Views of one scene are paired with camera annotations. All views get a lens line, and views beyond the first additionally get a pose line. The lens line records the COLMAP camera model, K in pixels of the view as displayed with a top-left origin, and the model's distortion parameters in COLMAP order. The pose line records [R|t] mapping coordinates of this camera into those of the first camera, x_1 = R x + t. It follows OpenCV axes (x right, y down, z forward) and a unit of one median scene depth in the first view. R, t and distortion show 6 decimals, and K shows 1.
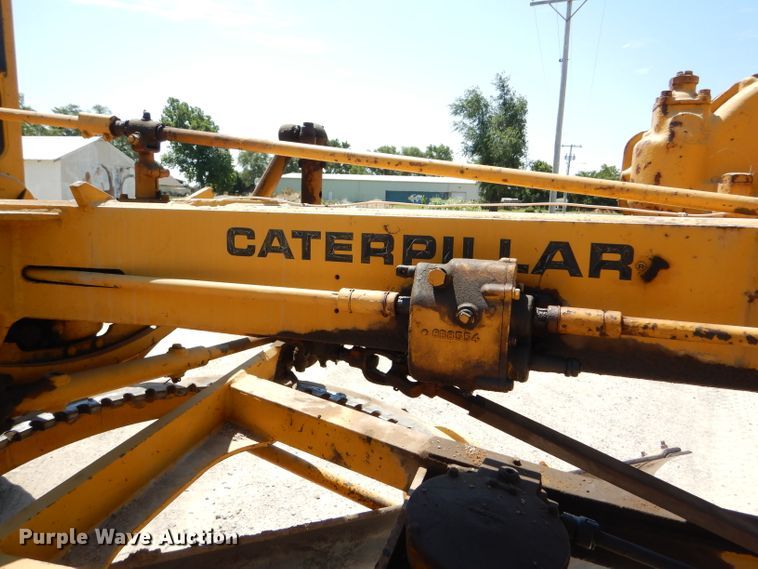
lens RADIAL K [[539.5, 0, 374.6], [0, 539.5, 280.3], [0, 0, 1]] dist [0.005751, 0.002046]
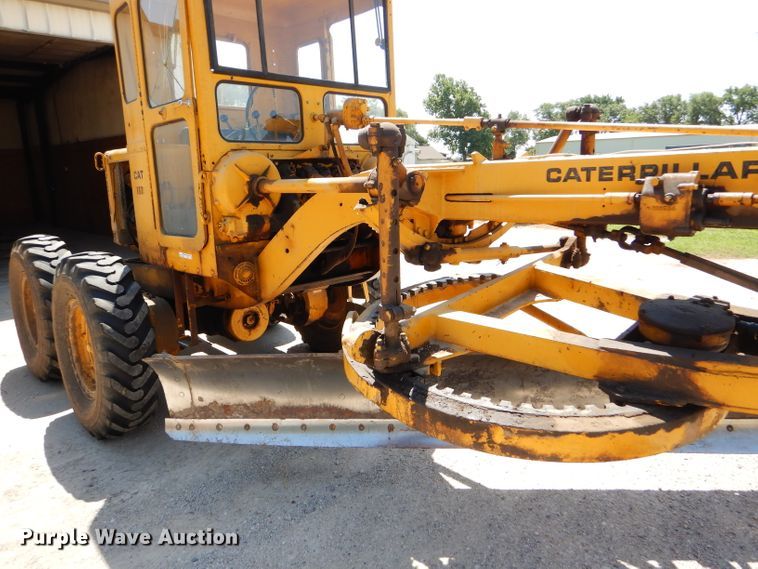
lens RADIAL K [[539.5, 0, 374.6], [0, 539.5, 280.3], [0, 0, 1]] dist [0.005751, 0.002046]
pose [[0.891734, 0.029865, -0.451573, 0.080090], [-0.004223, 0.998326, 0.057685, 0.205625], [0.452539, -0.049533, 0.890368, -1.117351]]
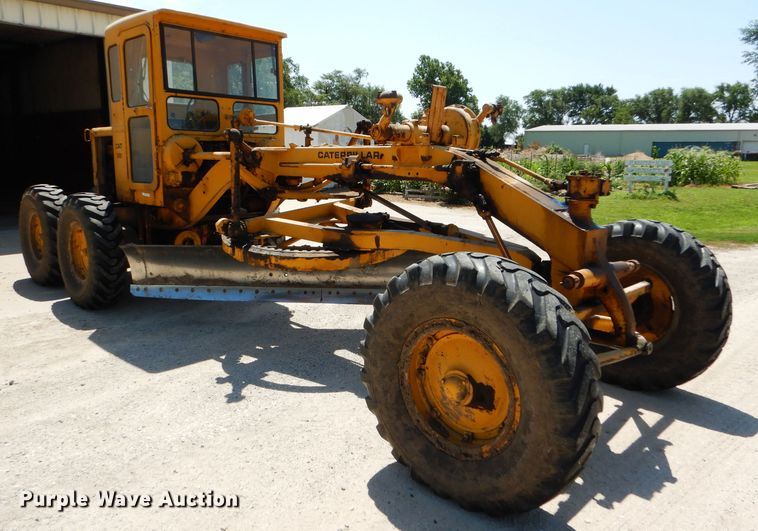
lens RADIAL K [[583.0, 0, 379.0], [0, 583.0, 265.5], [0, 0, 1]] dist [0.002261, -0.000882]
pose [[0.908062, 0.058706, -0.414701, 2.150353], [-0.043109, 0.997970, 0.046879, 0.569277], [0.416611, -0.024691, 0.908749, -3.060403]]
